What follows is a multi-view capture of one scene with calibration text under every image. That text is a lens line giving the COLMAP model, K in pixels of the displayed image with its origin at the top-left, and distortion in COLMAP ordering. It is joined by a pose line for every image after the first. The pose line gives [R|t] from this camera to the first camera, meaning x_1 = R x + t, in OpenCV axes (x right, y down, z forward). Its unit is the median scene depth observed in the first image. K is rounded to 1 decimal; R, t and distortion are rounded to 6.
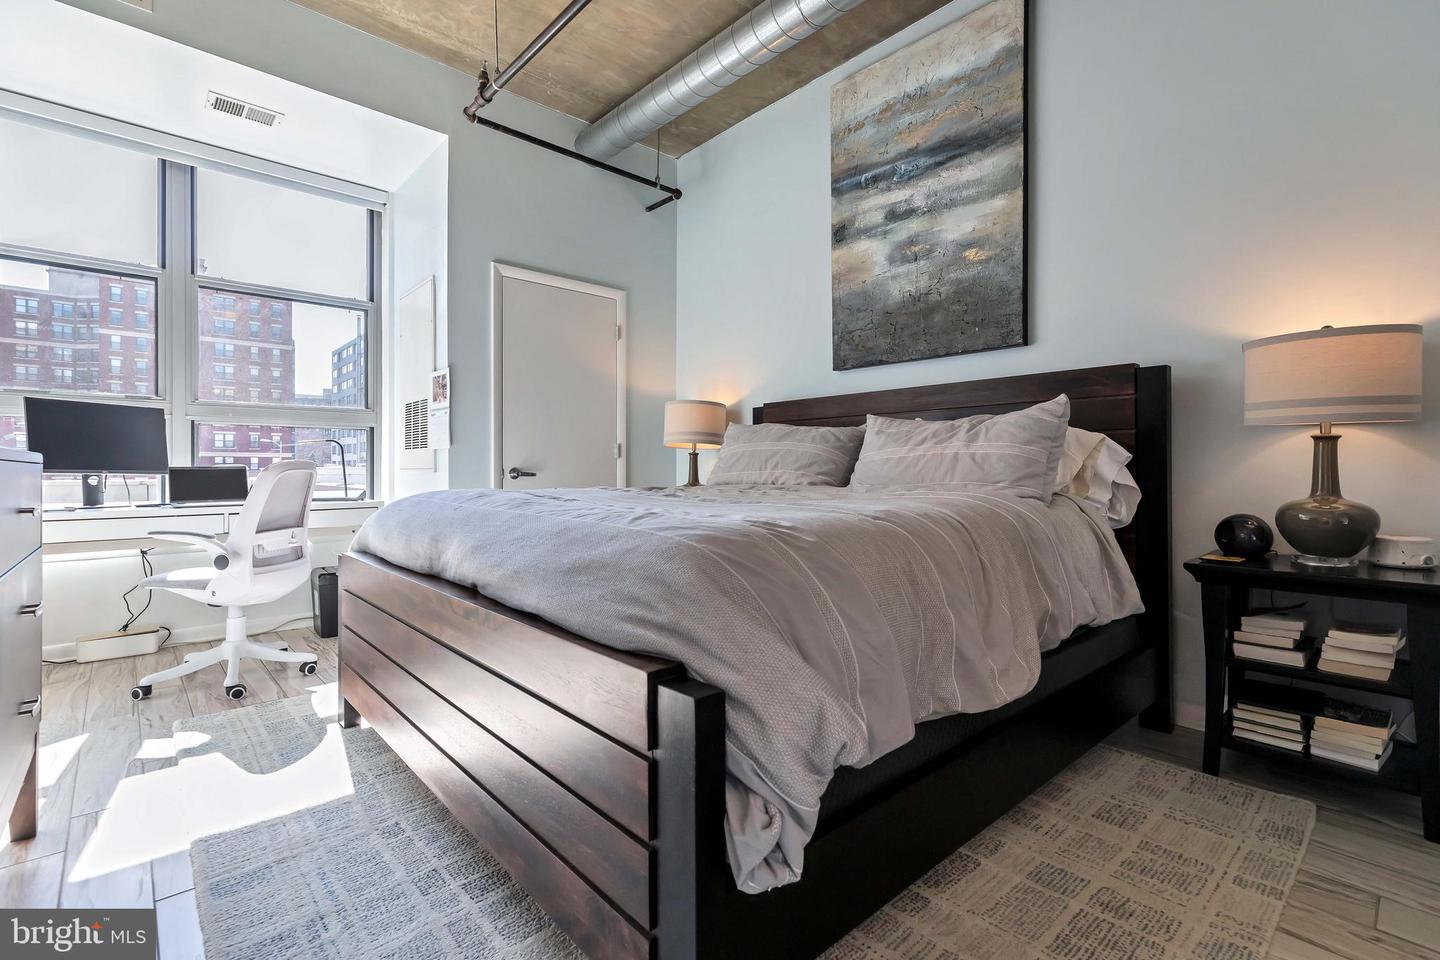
lens RADIAL K [[664.6, 0, 724.6], [0, 664.6, 471.4], [0, 0, 1]] dist [0.018621, -0.001834]
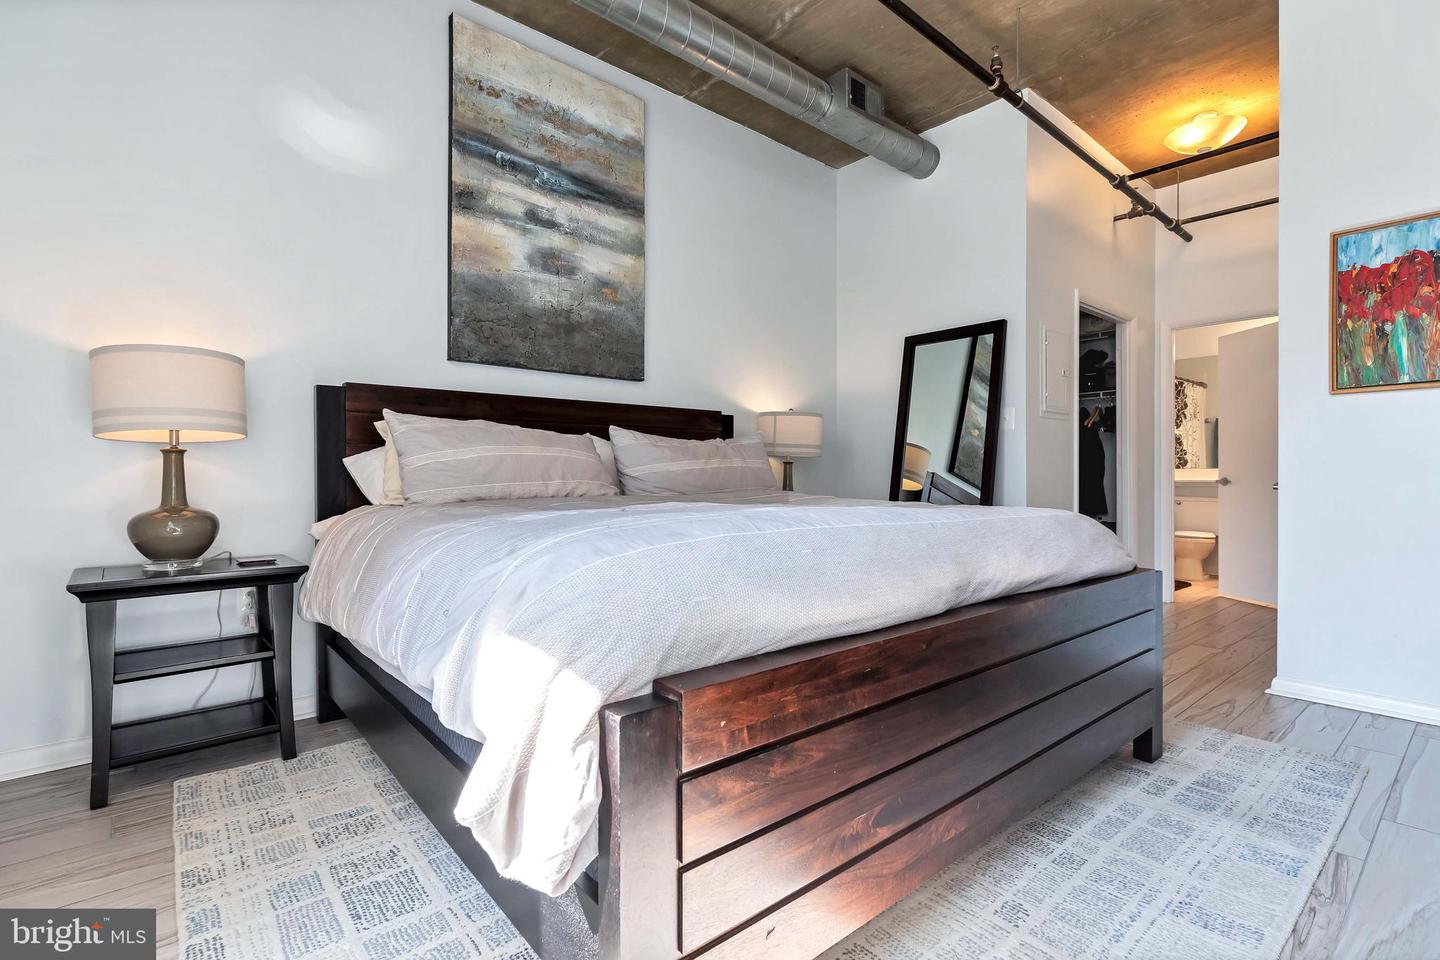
lens RADIAL K [[664.6, 0, 716.8], [0, 664.6, 481.7], [0, 0, 1]] dist [0.018621, -0.001834]
pose [[0.033526, -0.009836, 0.999389, -0.725211], [0.009956, 0.999905, 0.009507, -0.006349], [-0.999388, 0.009631, 0.033621, 0.722179]]
